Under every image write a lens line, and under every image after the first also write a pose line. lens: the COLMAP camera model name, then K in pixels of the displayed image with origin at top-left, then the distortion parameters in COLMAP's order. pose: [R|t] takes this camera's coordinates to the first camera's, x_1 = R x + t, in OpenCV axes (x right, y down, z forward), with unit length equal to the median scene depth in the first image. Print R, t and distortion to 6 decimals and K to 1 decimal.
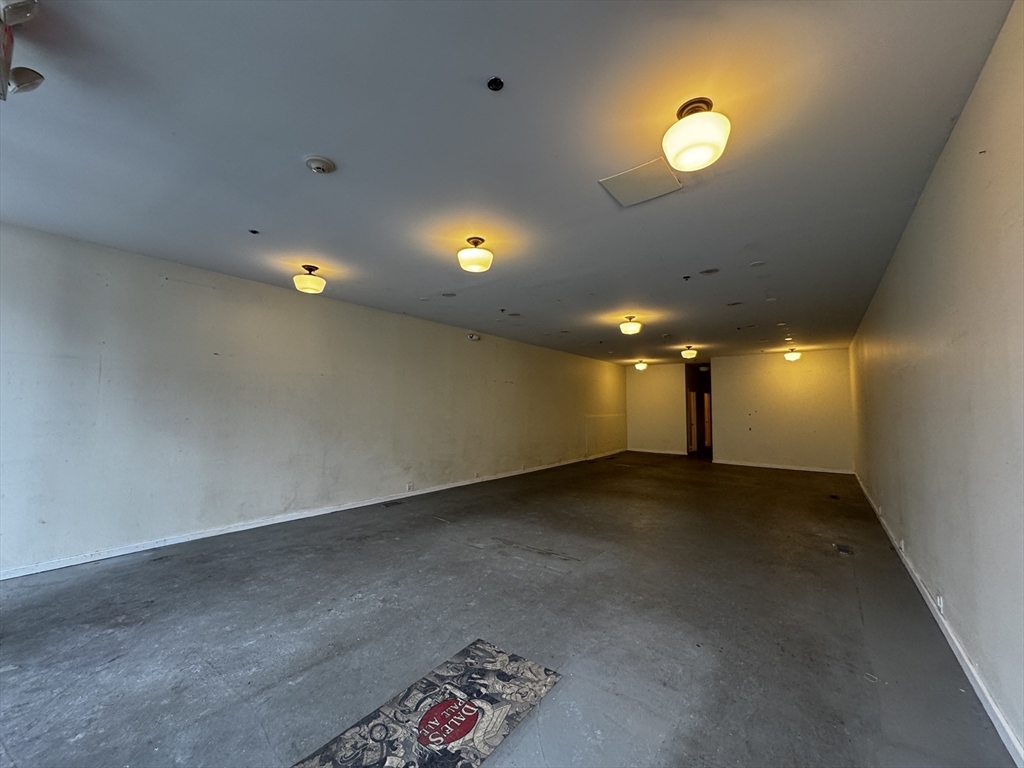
lens RADIAL K [[407.3, 0, 512.0], [0, 407.3, 384.0], [0, 0, 1]] dist [-0.002242, 0.000192]
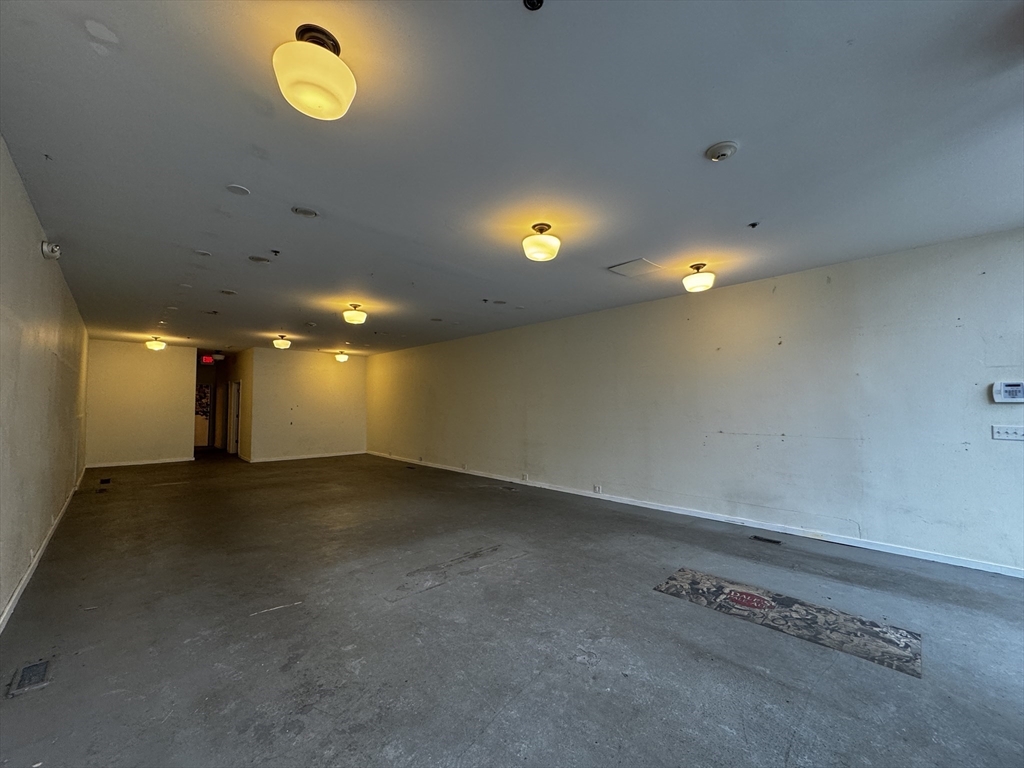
lens RADIAL K [[407.3, 0, 512.0], [0, 407.3, 384.0], [0, 0, 1]] dist [-0.002242, 0.000192]
pose [[0.150196, 0.039733, 0.987857, -1.012922], [-0.057369, 0.997859, -0.031413, 0.039727], [-0.986990, -0.051954, 0.152154, 0.908183]]
